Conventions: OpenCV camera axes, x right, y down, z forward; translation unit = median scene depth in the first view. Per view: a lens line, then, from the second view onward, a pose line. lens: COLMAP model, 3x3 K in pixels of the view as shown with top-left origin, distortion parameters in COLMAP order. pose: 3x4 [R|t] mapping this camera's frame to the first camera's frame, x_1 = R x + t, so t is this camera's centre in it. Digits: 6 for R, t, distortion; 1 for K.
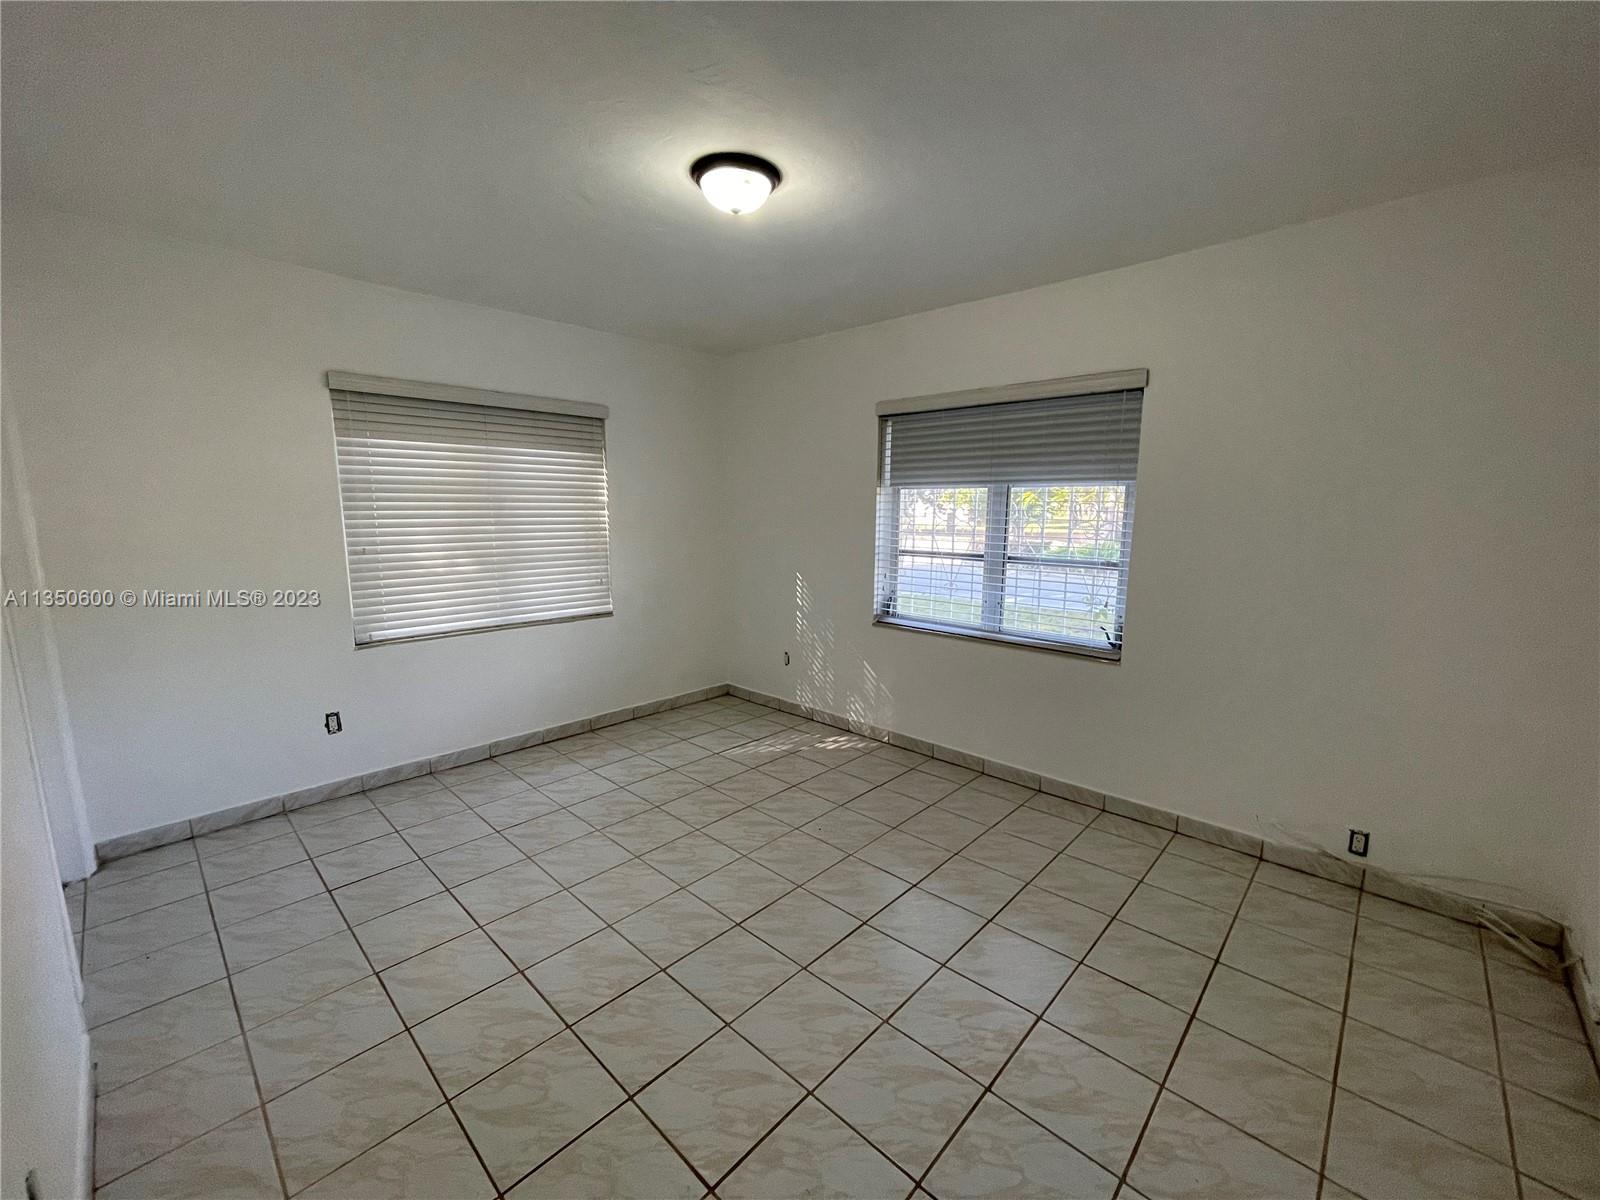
lens RADIAL K [[645.3, 0, 798.3], [0, 645.3, 605.0], [0, 0, 1]] dist [-0.000084, -0.000001]
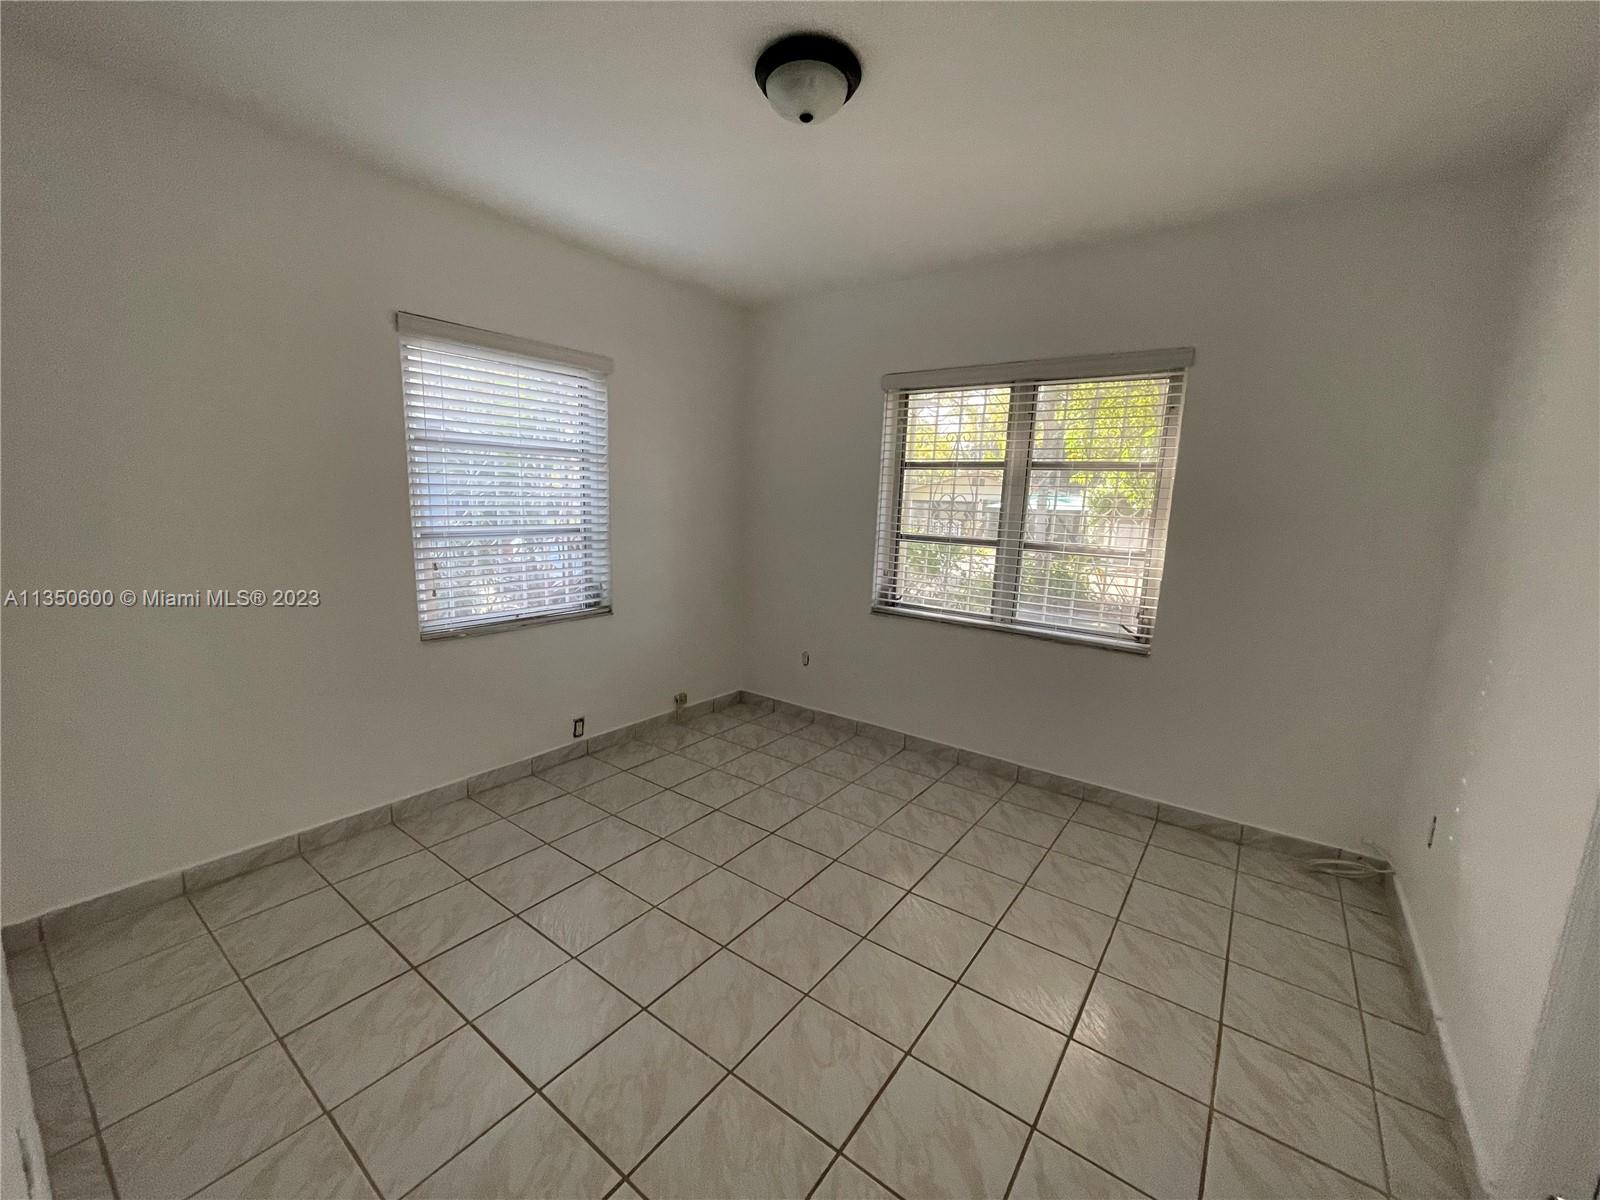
lens RADIAL K [[645.3, 0, 805.6], [0, 645.3, 594.7], [0, 0, 1]] dist [0.000653, 0.000317]
pose [[0.990749, -0.000968, 0.135706, -0.105705], [-0.001013, 0.999894, 0.014528, -0.013680], [-0.135705, -0.014531, 0.990643, 0.099604]]
